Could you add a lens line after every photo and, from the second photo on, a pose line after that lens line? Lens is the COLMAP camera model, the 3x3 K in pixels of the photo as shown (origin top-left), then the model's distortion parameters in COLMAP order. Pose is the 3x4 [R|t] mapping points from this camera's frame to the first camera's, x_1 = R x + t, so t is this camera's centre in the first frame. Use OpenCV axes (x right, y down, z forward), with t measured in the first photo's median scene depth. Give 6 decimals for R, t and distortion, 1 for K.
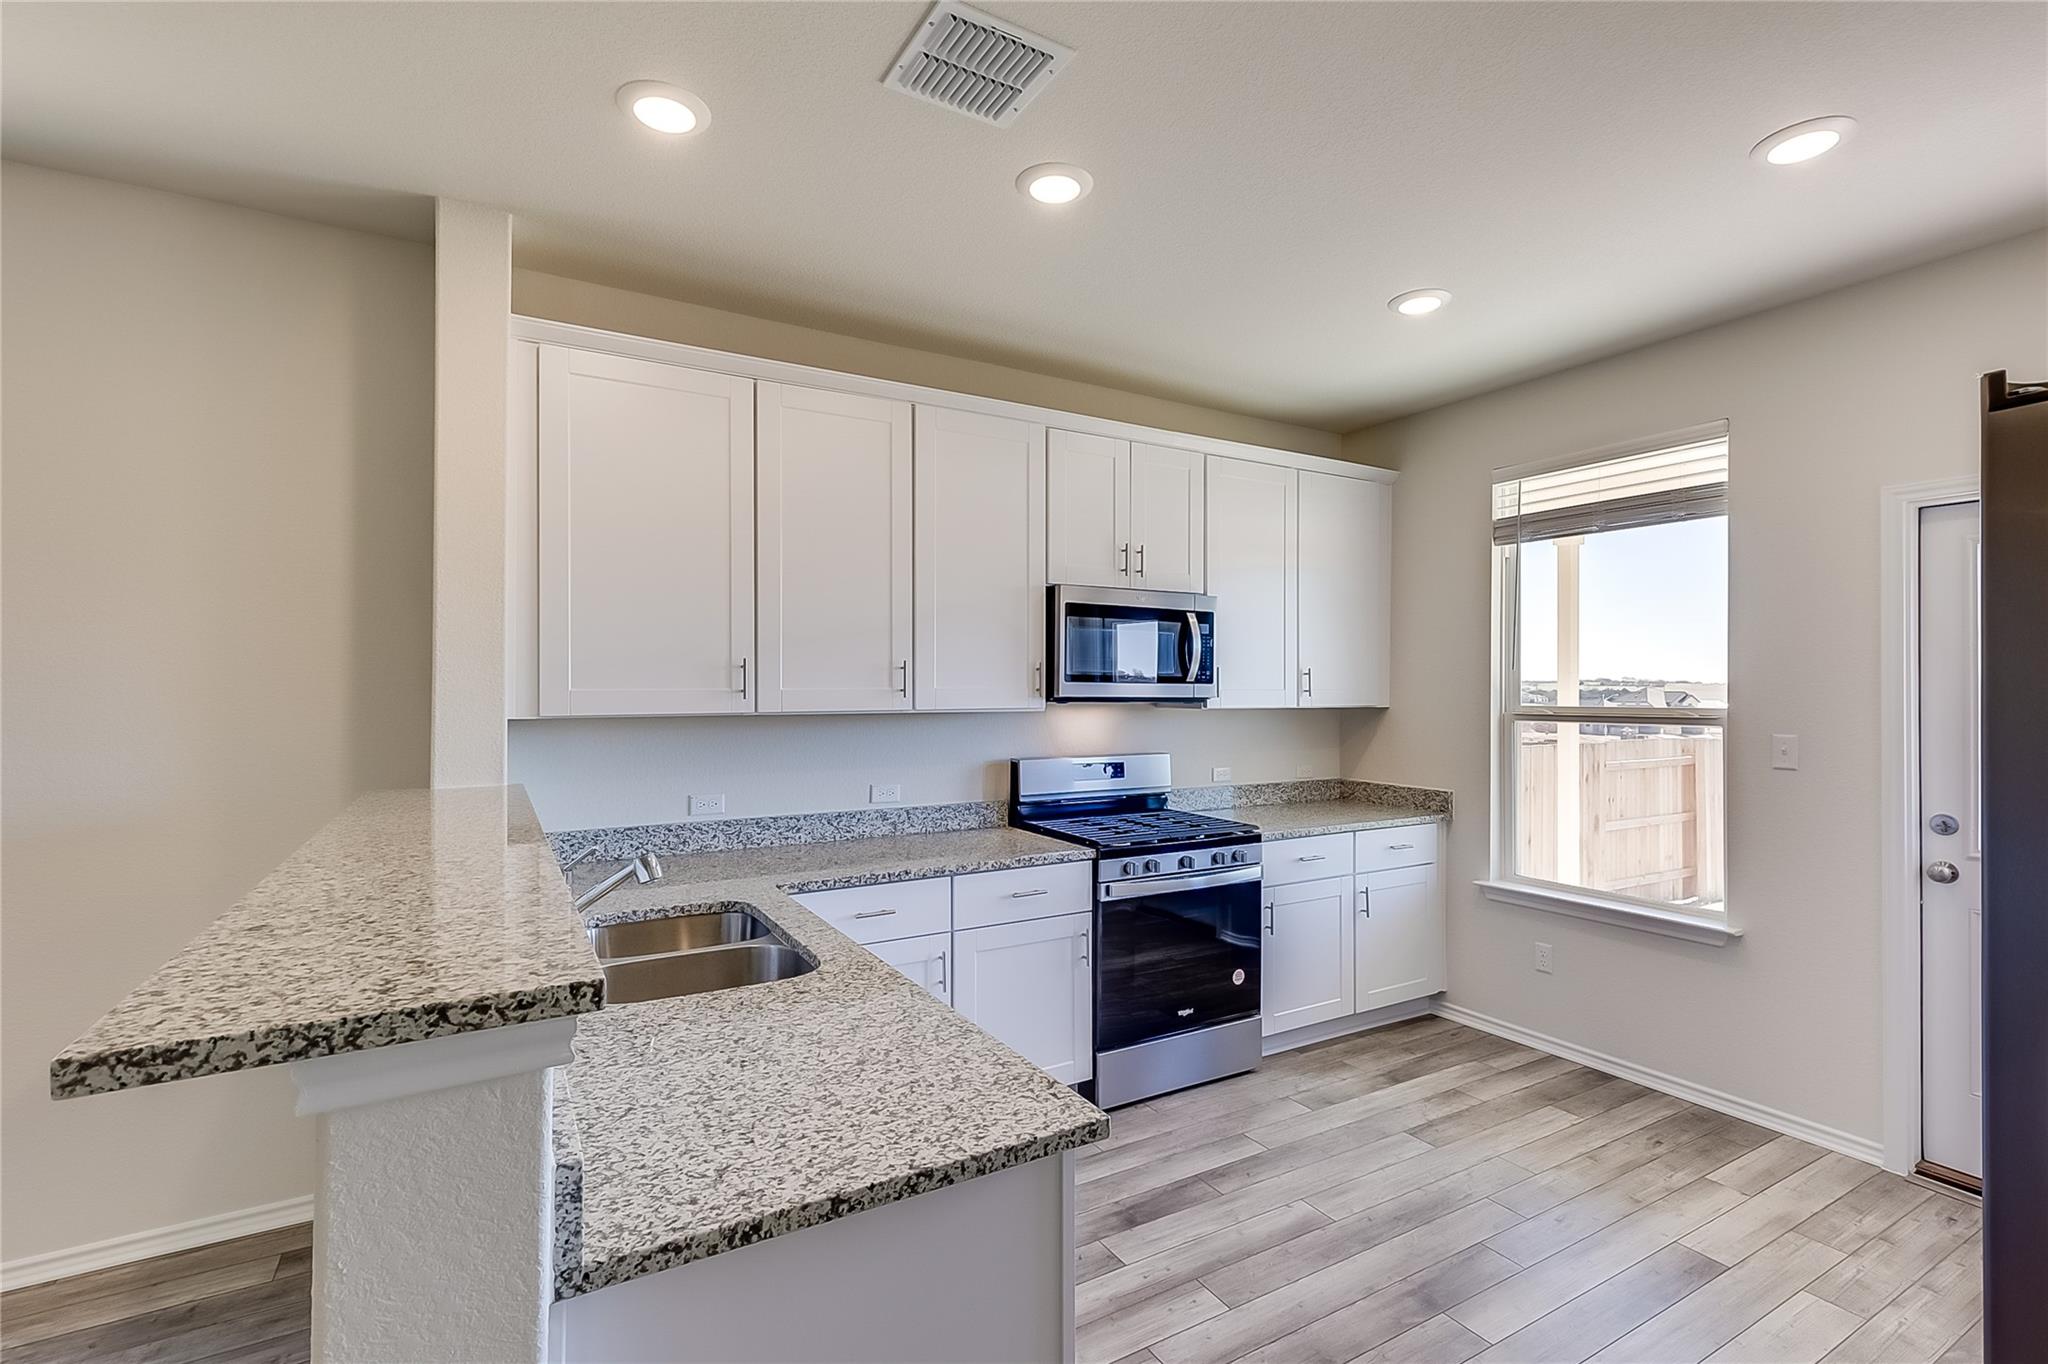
lens RADIAL K [[930.3, 0, 1028.1], [0, 930.3, 686.1], [0, 0, 1]] dist [0.005968, -0.000593]
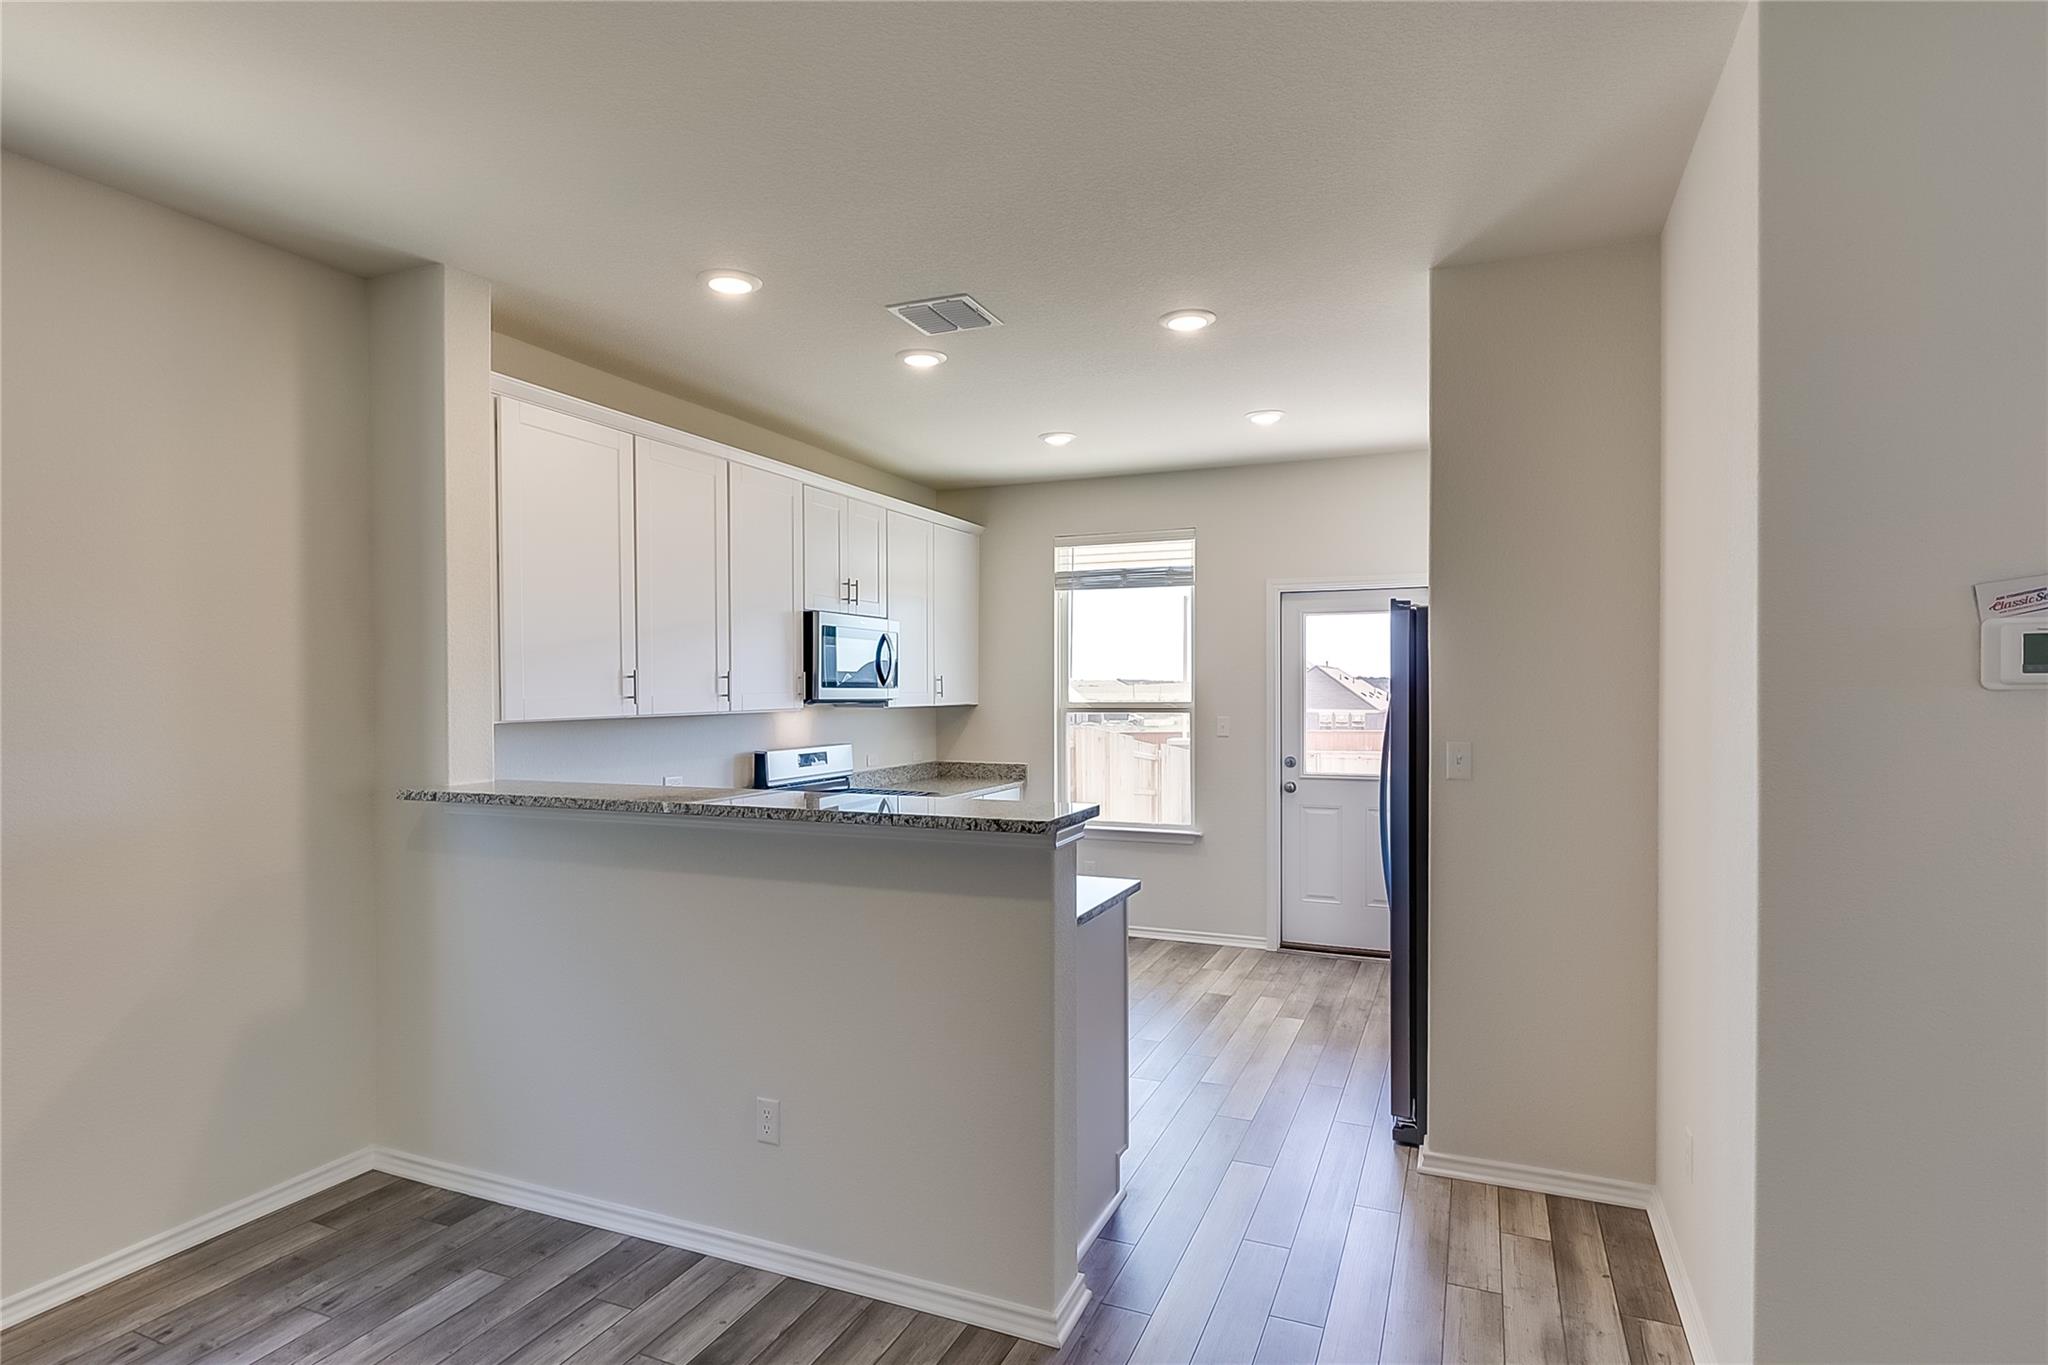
lens RADIAL K [[1064.5, 0, 1015.0], [0, 1064.5, 699.0], [0, 0, 1]] dist [0.004194, 0.000659]
pose [[0.806923, -0.010299, 0.590567, -0.646676], [0.001652, 0.999883, 0.015180, -0.011286], [-0.590654, -0.011273, 0.806846, -0.354810]]
